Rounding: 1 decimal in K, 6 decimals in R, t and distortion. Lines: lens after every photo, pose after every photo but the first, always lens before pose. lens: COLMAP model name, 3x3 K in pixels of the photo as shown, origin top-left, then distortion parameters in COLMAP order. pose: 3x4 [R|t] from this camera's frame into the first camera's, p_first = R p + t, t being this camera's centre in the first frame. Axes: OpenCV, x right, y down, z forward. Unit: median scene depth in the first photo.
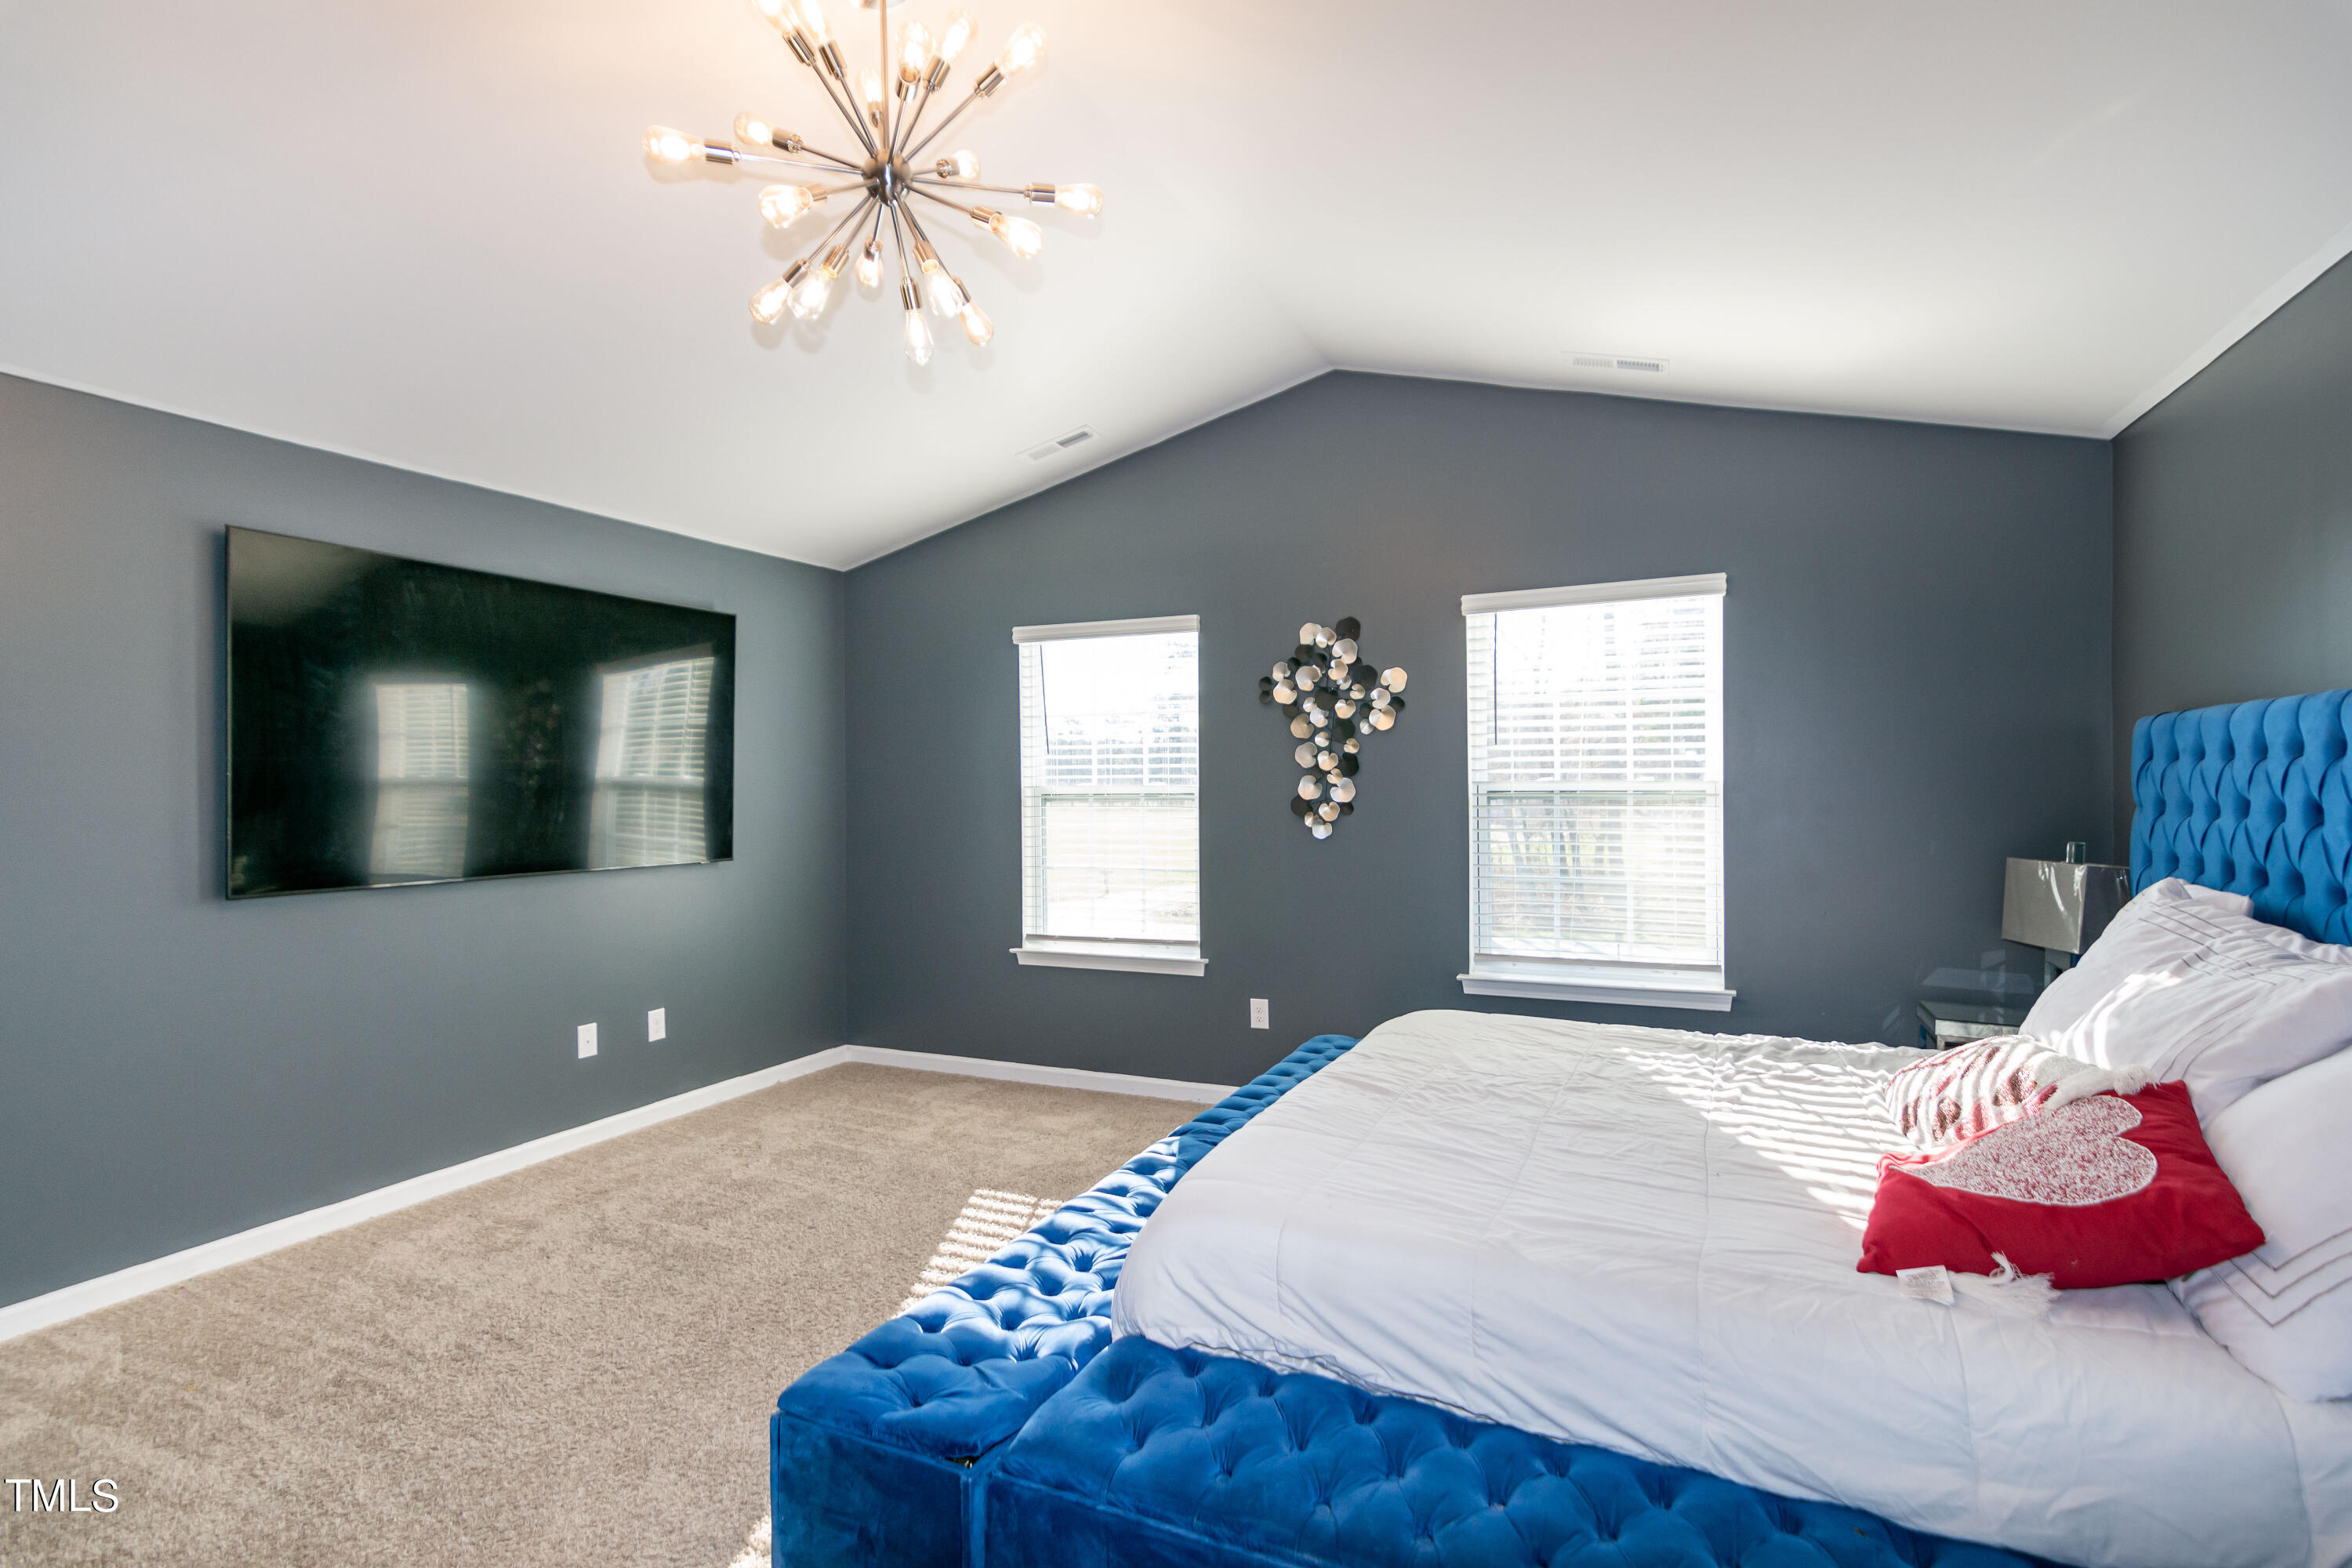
lens RADIAL K [[1153.0, 0, 1176.0], [0, 1153.0, 784.0], [0, 0, 1]] dist [-0.001725, 0.004468]
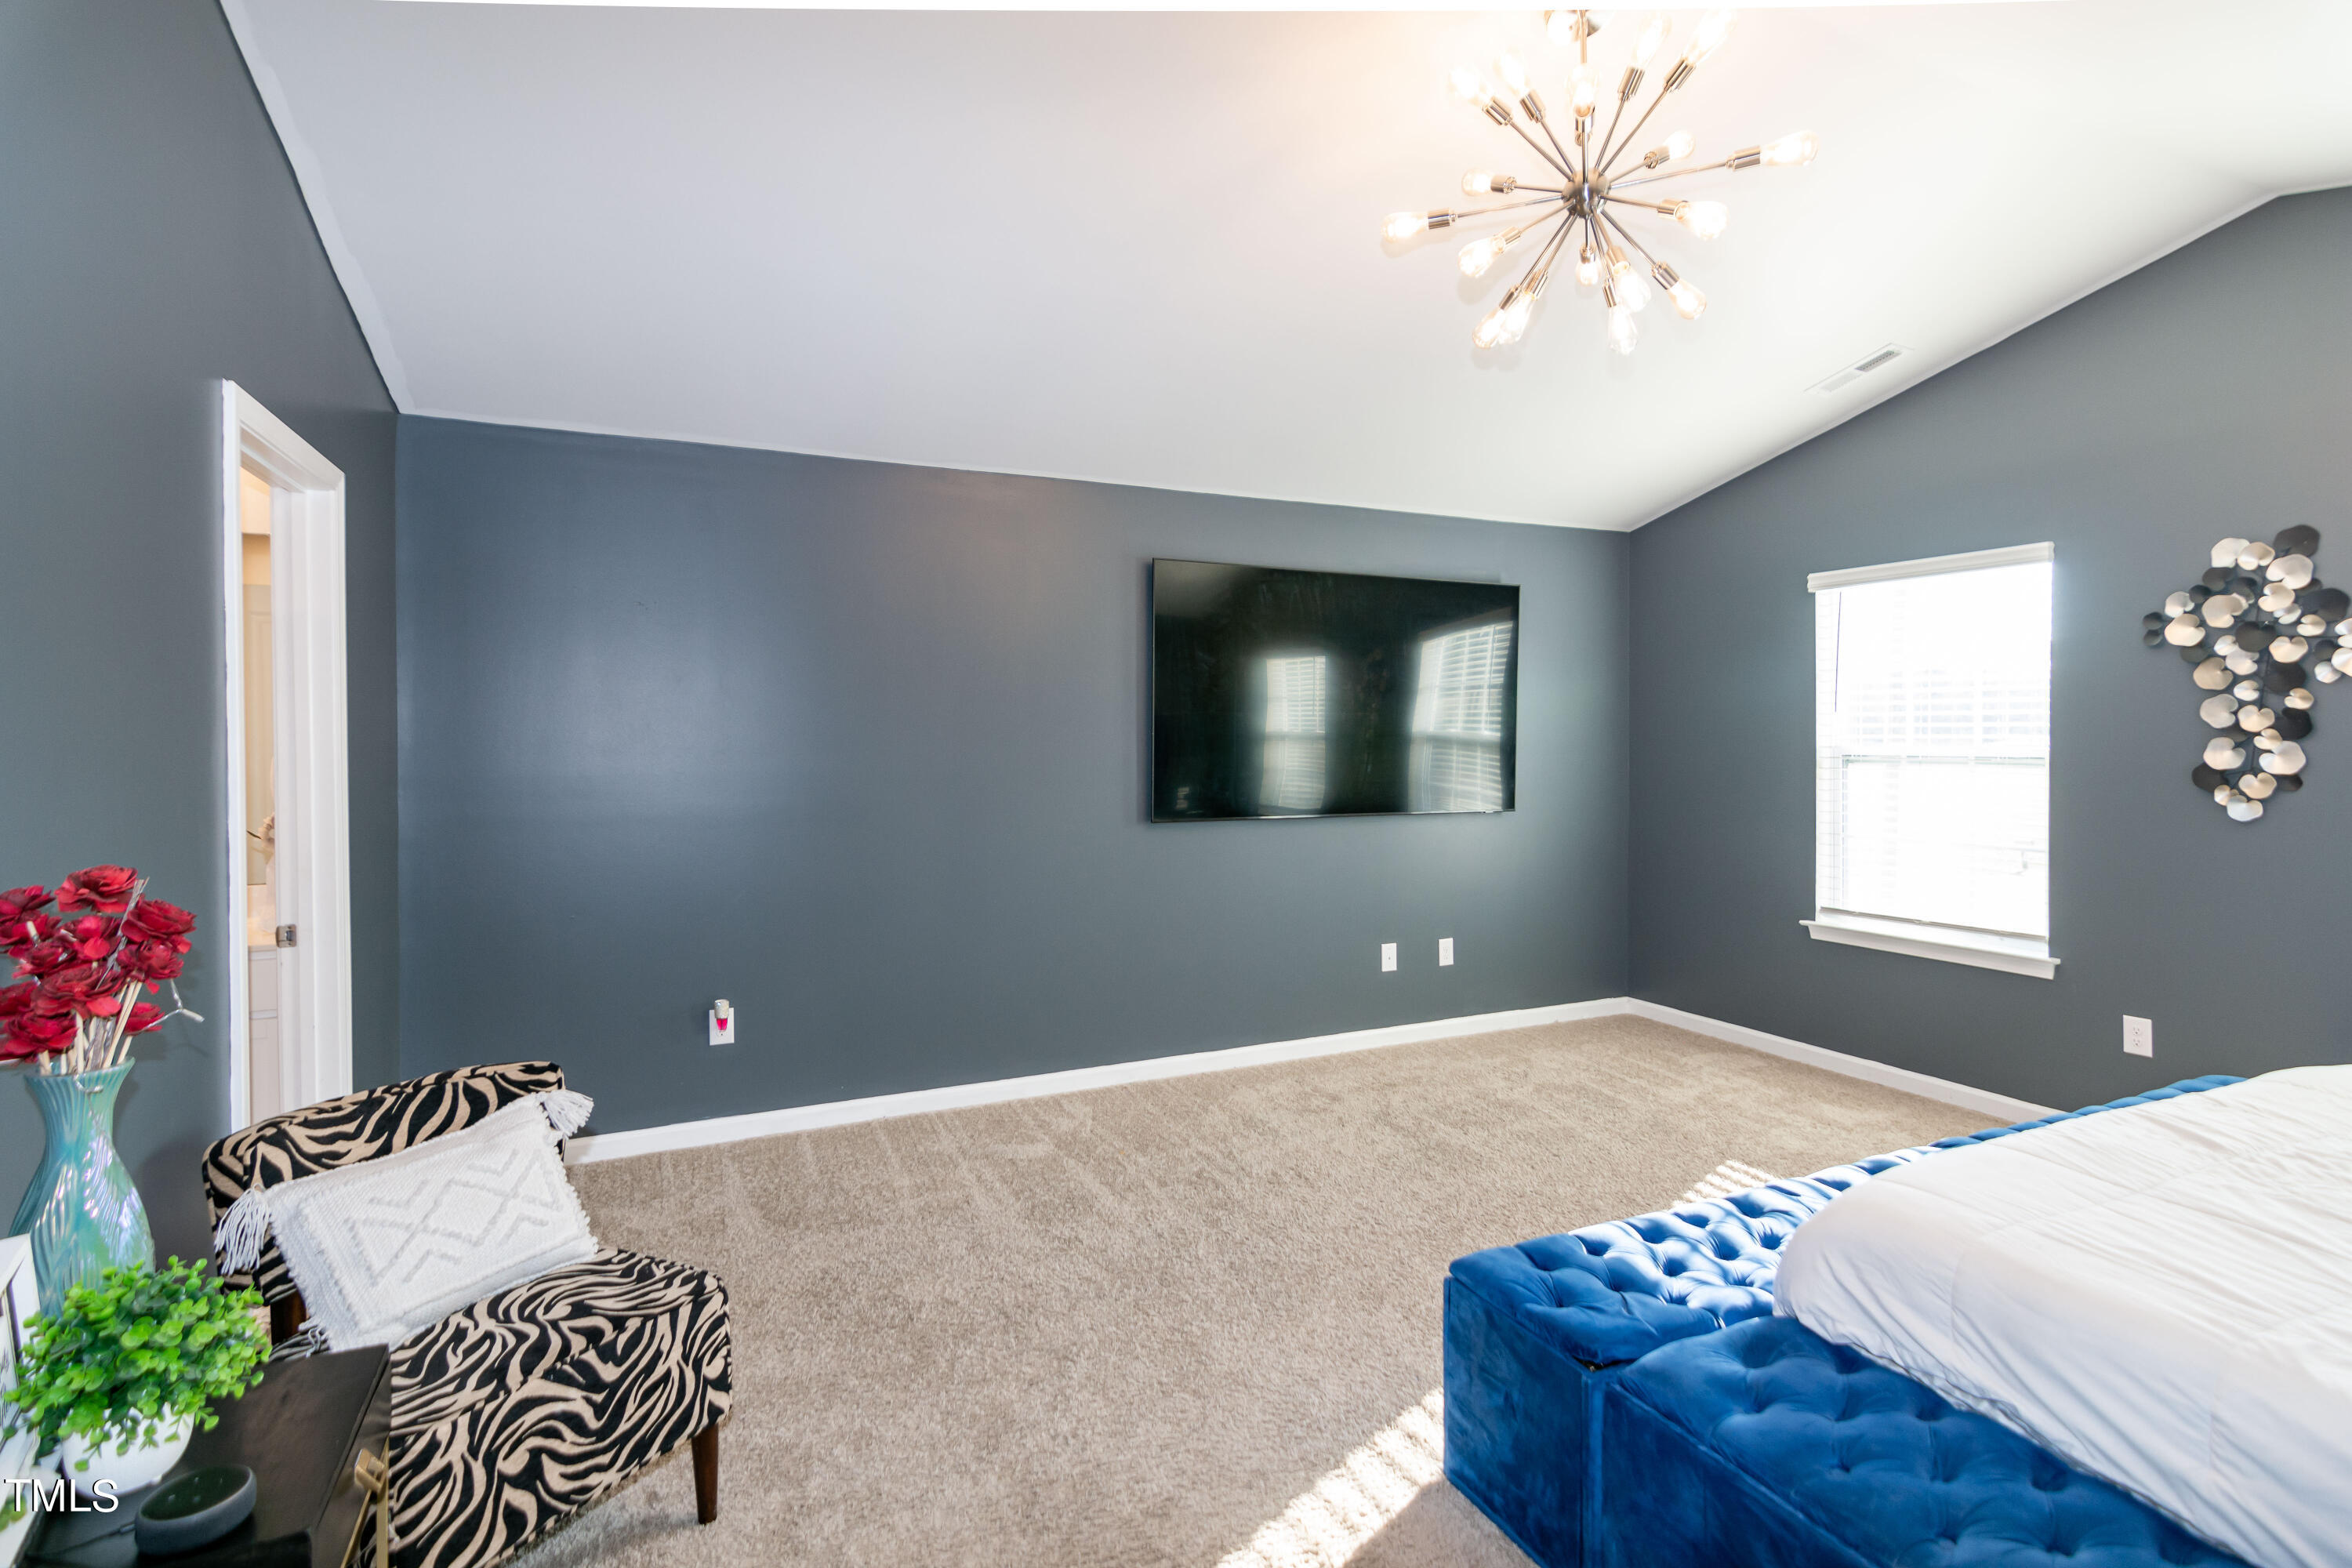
lens RADIAL K [[1146.7, 0, 1171.0], [0, 1146.7, 735.1], [0, 0, 1]] dist [0.000852, 0.000664]
pose [[0.757765, 0.005745, -0.652502, 0.133415], [-0.004027, 0.999983, 0.004128, -0.015197], [0.652515, -0.000500, 0.757776, -0.061431]]
